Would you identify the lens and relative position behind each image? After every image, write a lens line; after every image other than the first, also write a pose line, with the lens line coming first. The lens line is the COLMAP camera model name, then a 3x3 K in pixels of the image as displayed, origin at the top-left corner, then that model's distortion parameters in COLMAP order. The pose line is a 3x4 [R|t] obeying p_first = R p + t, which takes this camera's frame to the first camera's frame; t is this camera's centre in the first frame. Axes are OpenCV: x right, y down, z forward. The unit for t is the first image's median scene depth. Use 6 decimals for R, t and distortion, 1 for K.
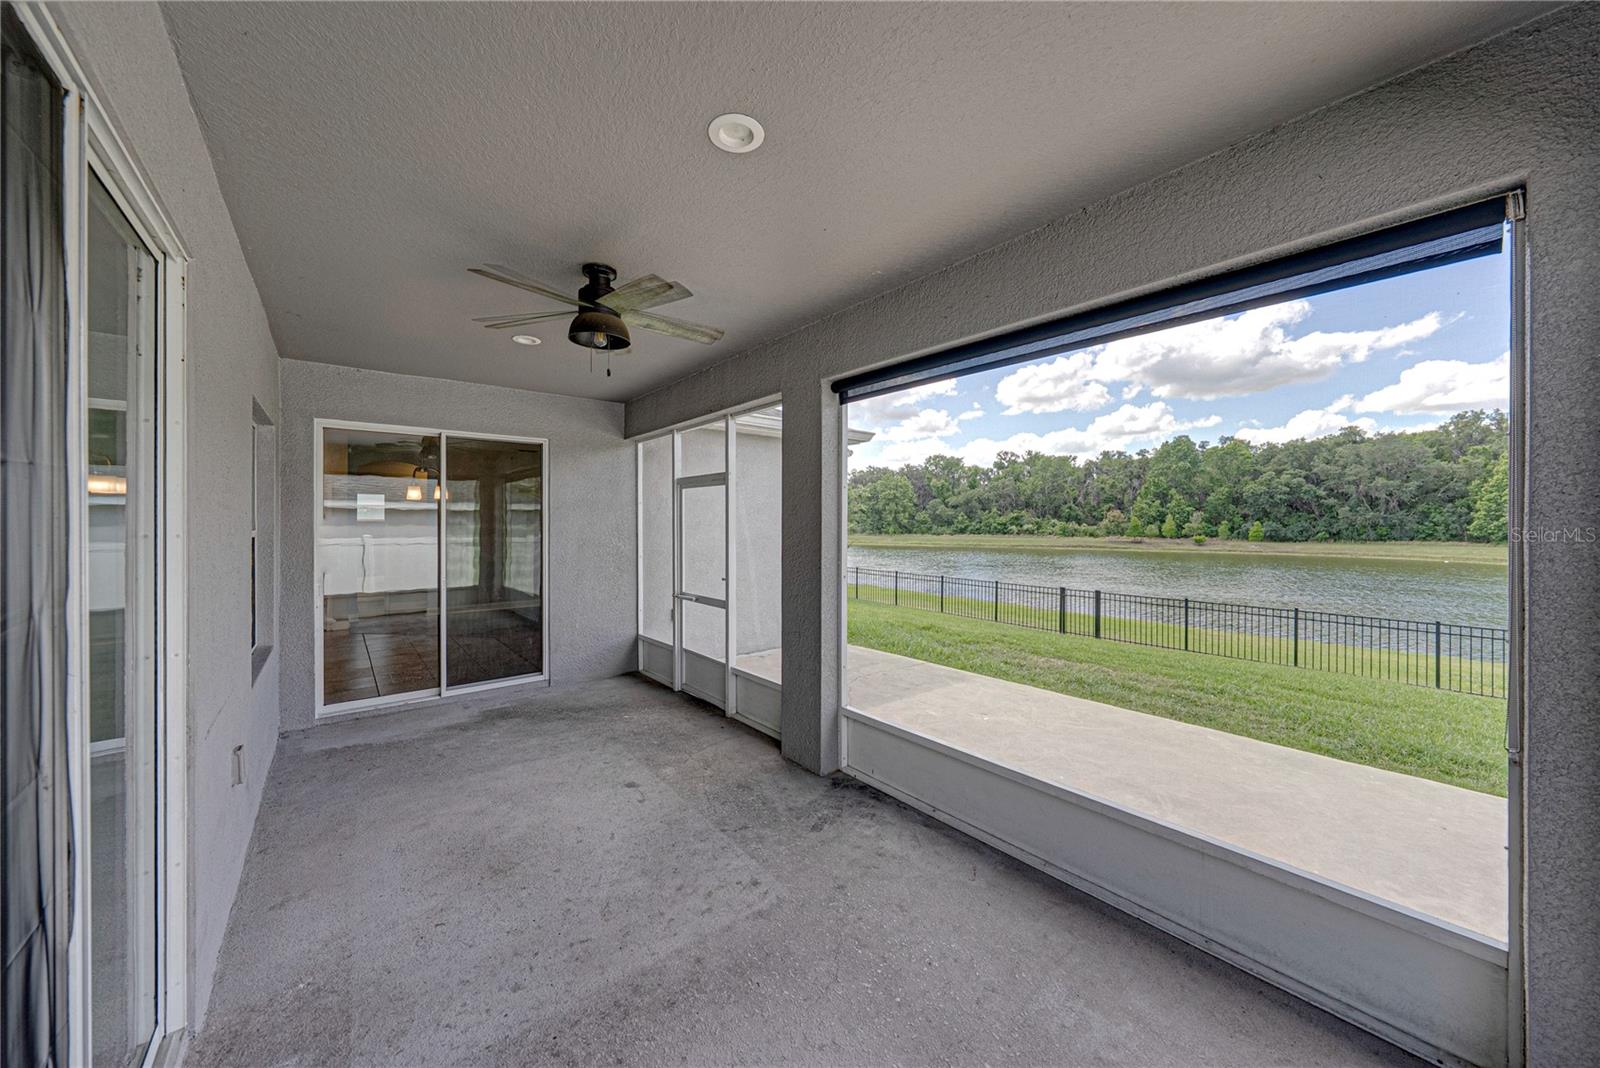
lens RADIAL K [[560.1, 0, 796.7], [0, 560.1, 528.4], [0, 0, 1]] dist [-0.000304, -0.000044]
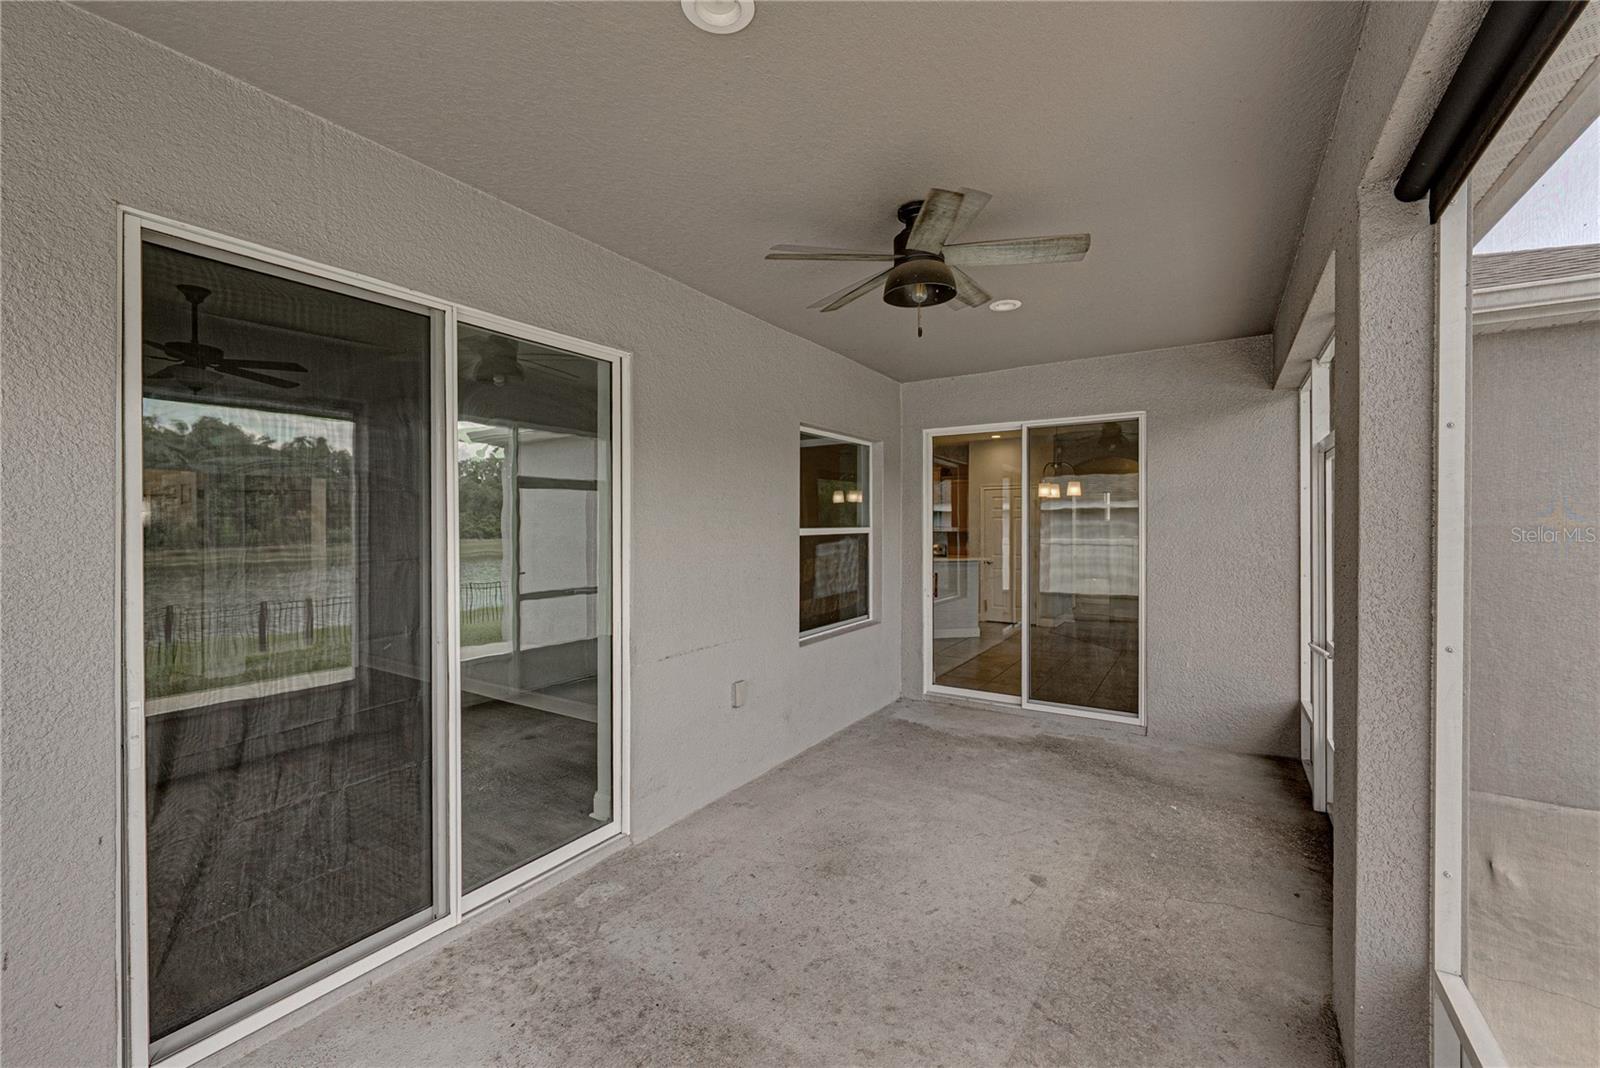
lens RADIAL K [[653.2, 0, 797.2], [0, 653.2, 528.4], [0, 0, 1]] dist [-0.000202, -0.000118]
pose [[0.303427, 0.004793, -0.952843, 0.283130], [-0.009428, 0.999953, 0.002027, 0.003124], [0.952808, 0.008368, 0.303458, 0.303325]]
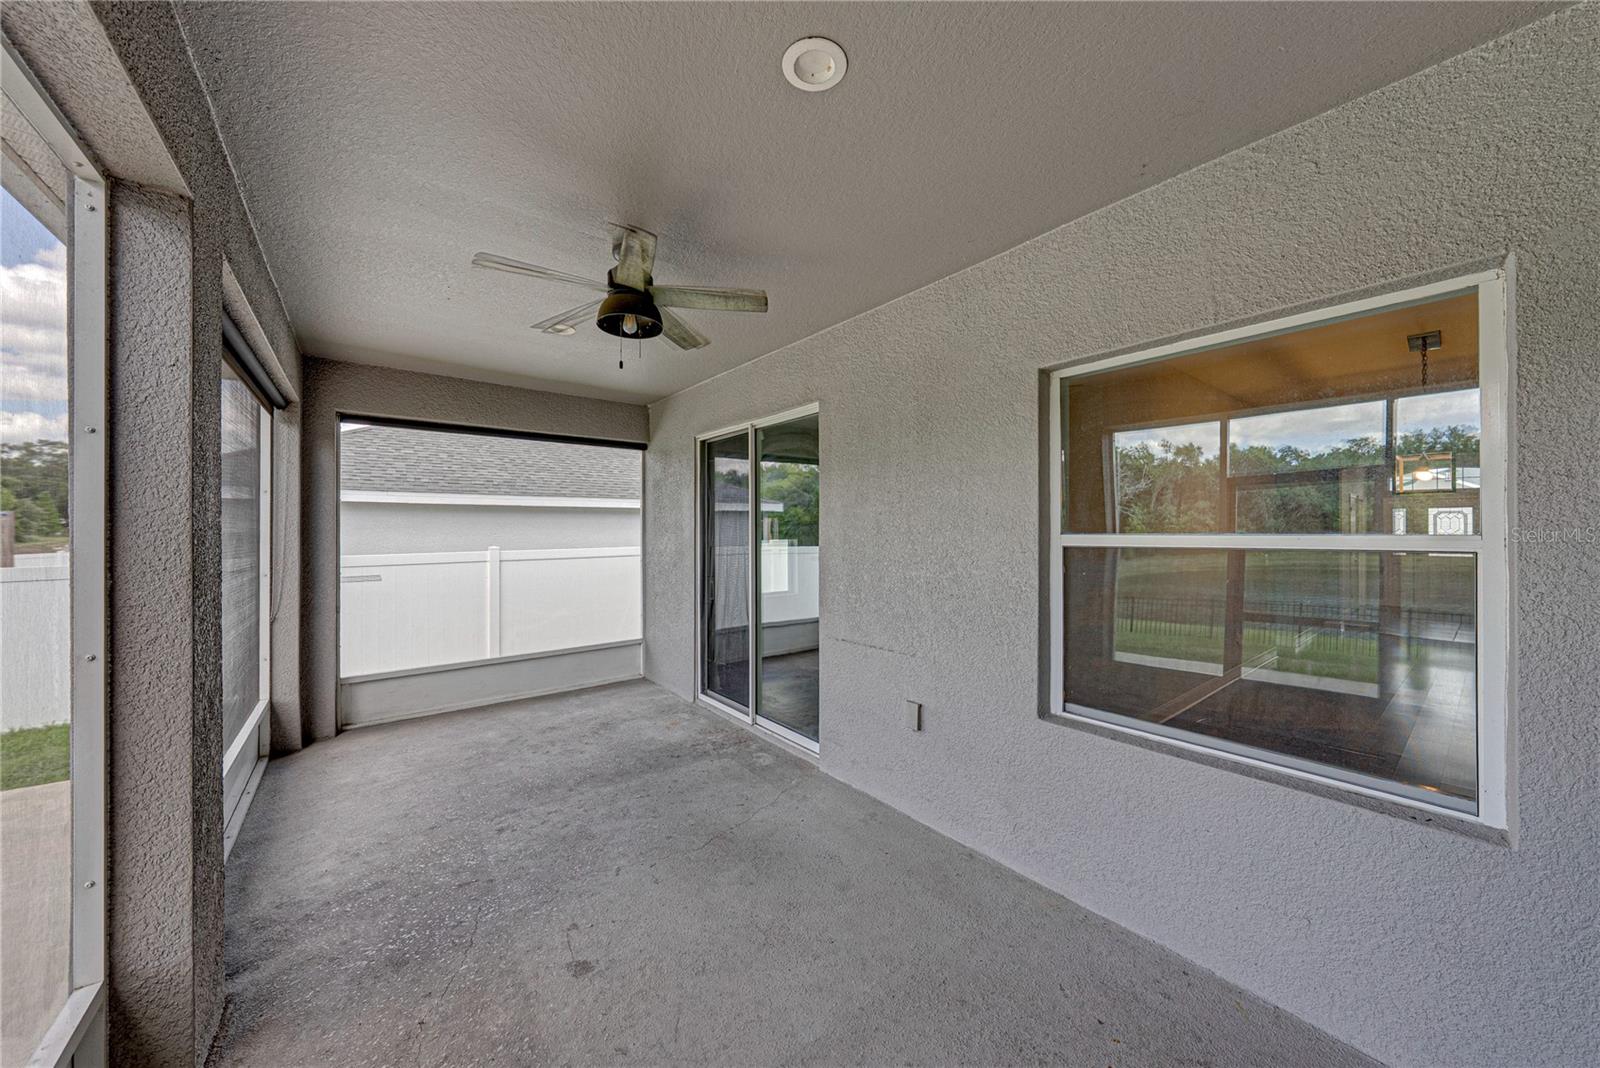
lens RADIAL K [[560.1, 0, 796.7], [0, 560.1, 528.4], [0, 0, 1]] dist [-0.000304, -0.000044]
pose [[-0.999271, 0.003366, 0.038024, -0.372933], [0.003716, 0.999951, 0.009139, -0.004868], [-0.037991, 0.009273, -0.999235, 1.077148]]
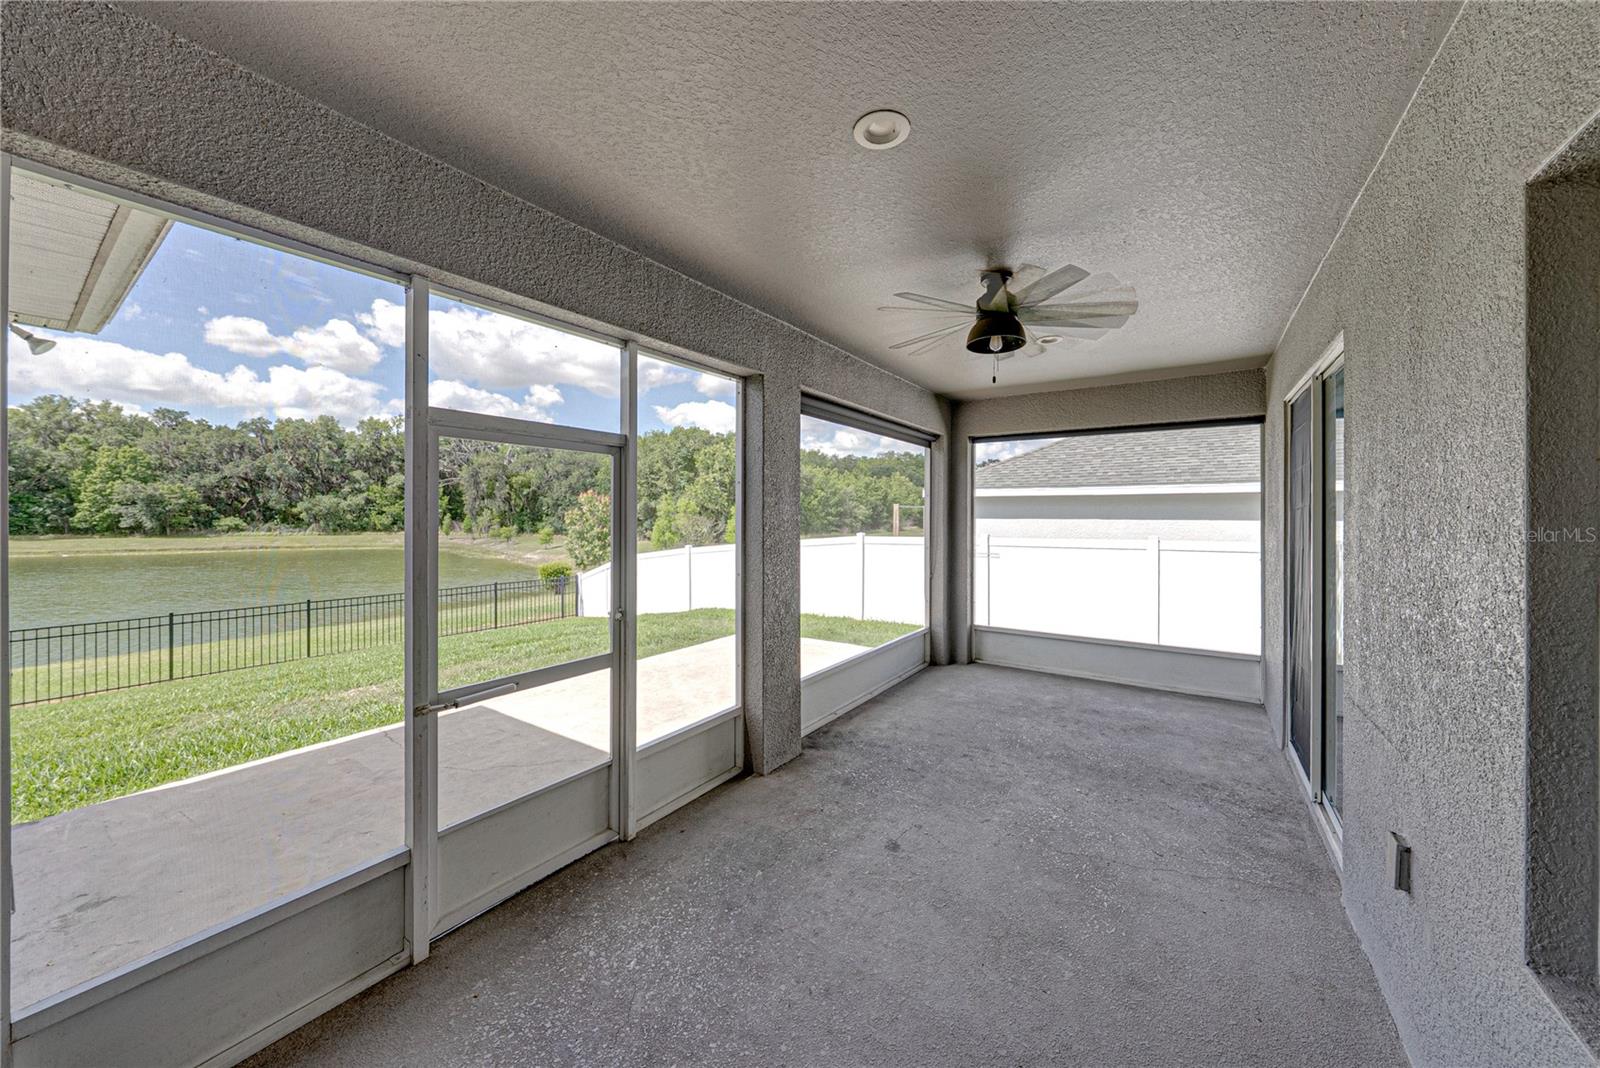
lens RADIAL K [[548.7, 0, 809.0], [0, 548.7, 513.8], [0, 0, 1]] dist [0.000167, 0.000026]
pose [[-0.275477, 0.002060, 0.961305, -0.696953], [0.008117, 0.999967, 0.000183, -0.013061], [-0.961273, 0.007853, -0.275485, 0.909172]]
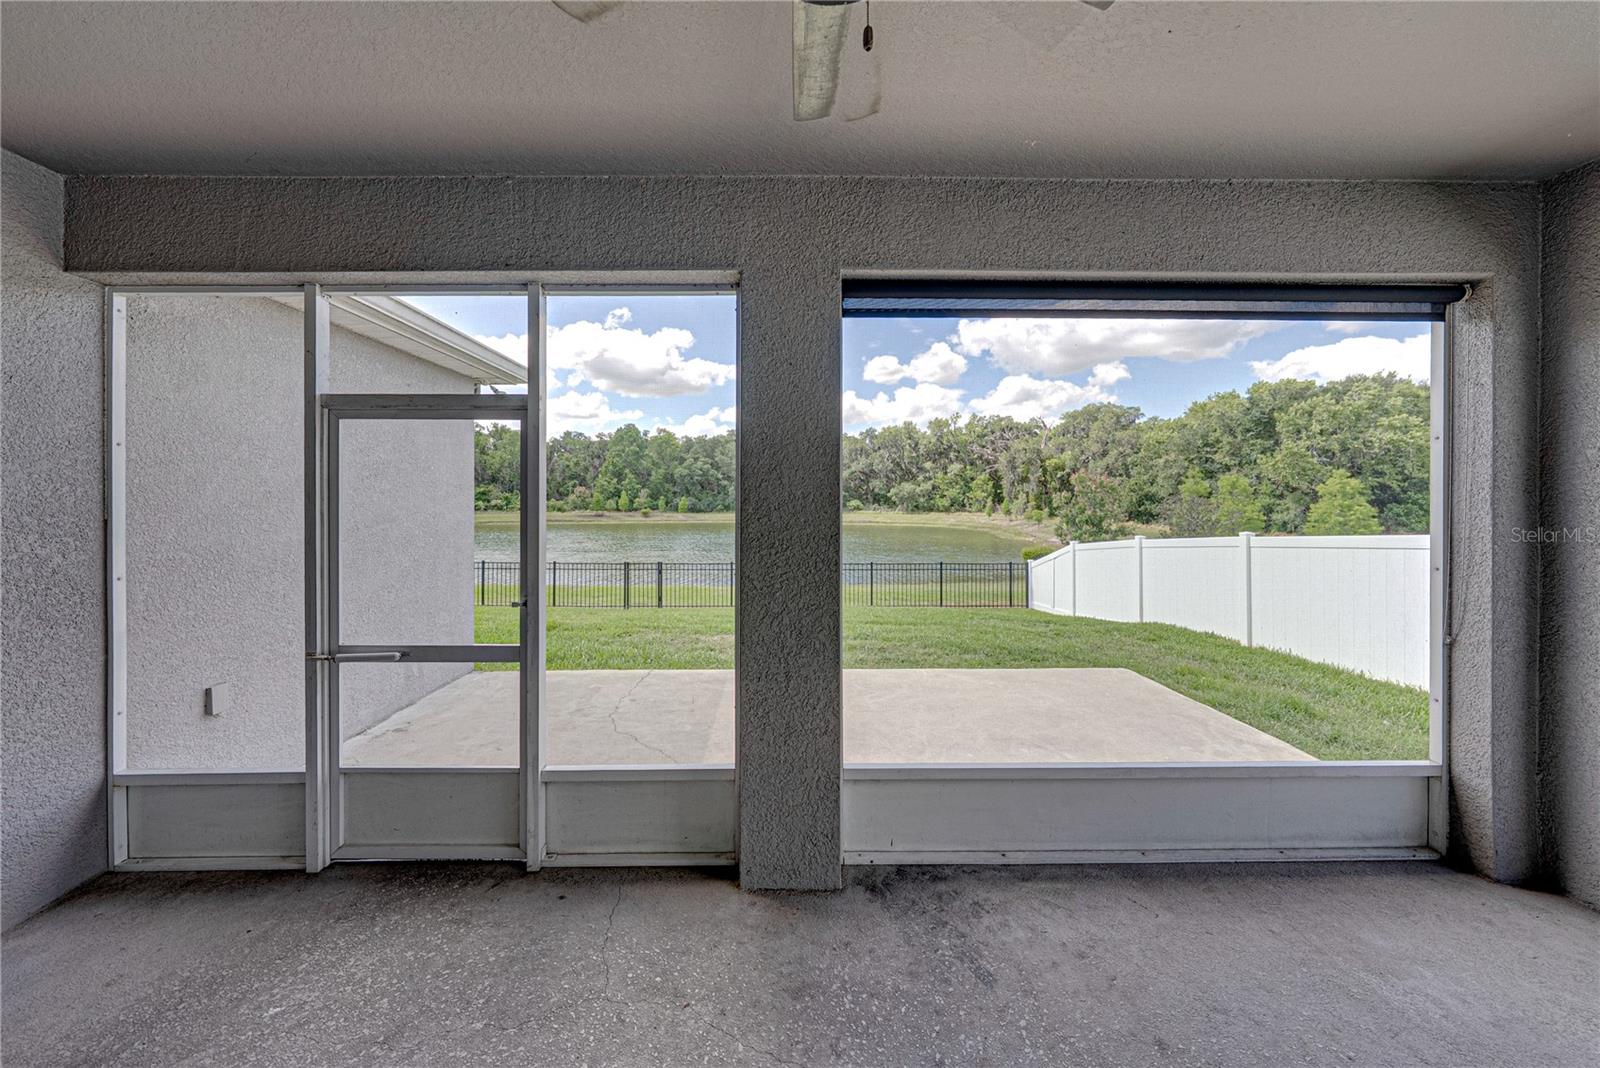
lens RADIAL K [[555.6, 0, 786.2], [0, 555.6, 500.4], [0, 0, 1]] dist [-0.001897, -0.000145]
pose [[0.625588, -0.003474, 0.780146, -0.349221], [0.008364, 0.999962, -0.002255, -0.000566], [-0.780109, 0.007936, 0.625594, 0.463371]]
